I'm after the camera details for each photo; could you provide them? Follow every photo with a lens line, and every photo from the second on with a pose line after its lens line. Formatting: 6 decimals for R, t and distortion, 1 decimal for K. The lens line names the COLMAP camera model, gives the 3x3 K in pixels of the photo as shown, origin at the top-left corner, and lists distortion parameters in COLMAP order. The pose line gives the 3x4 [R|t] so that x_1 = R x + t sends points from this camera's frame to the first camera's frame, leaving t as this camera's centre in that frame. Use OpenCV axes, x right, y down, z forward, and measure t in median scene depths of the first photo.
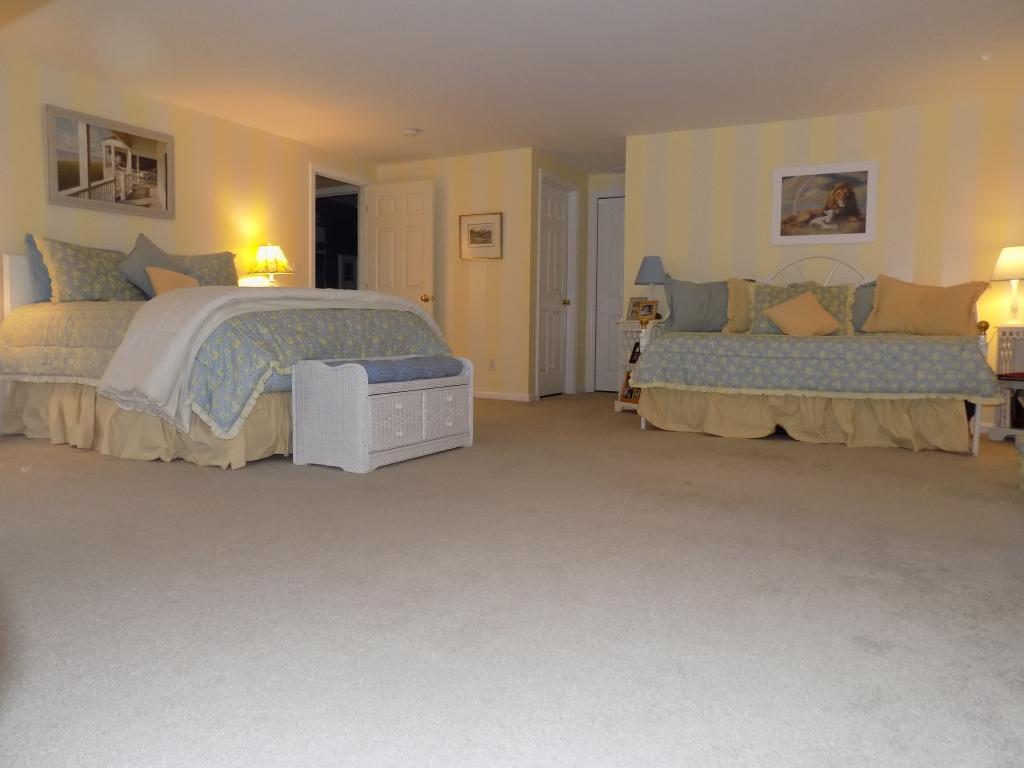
lens RADIAL K [[738.9, 0, 512.7], [0, 738.9, 385.3], [0, 0, 1]] dist [0.011568, 0.004031]
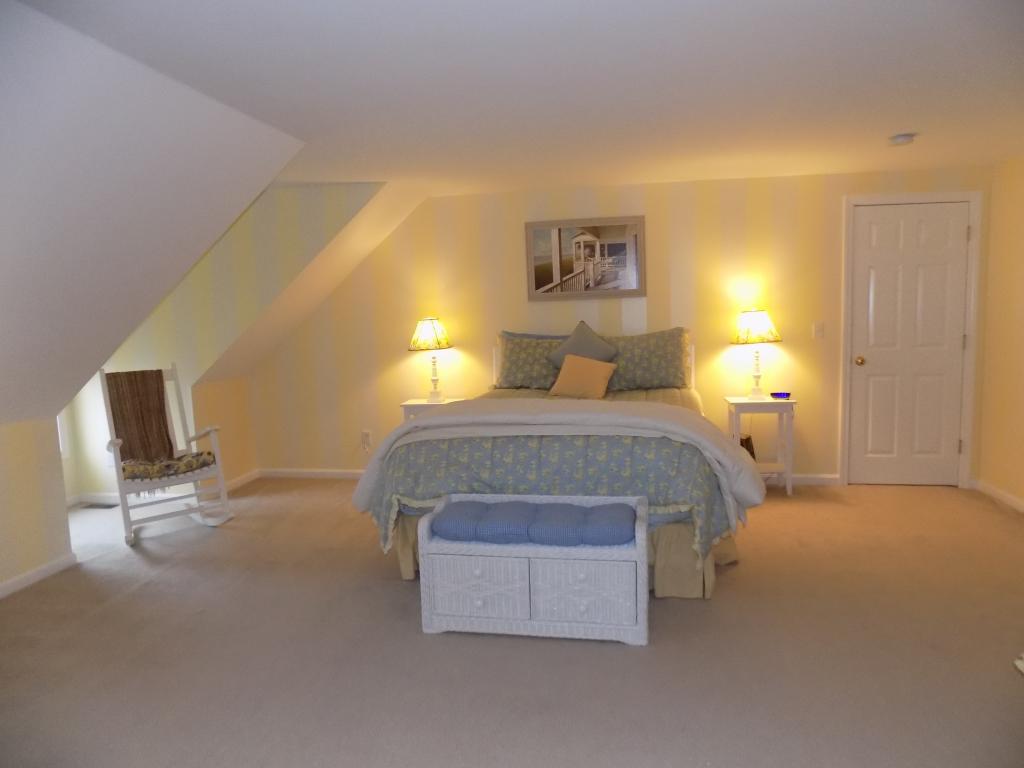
lens RADIAL K [[701.7, 0, 512.6], [0, 701.7, 382.2], [0, 0, 1]] dist [-0.039133, 0.017701]
pose [[0.323541, 0.087826, -0.942130, 0.442665], [-0.046211, 0.995962, 0.076975, -0.186902], [0.945085, 0.018632, 0.326293, 0.560816]]
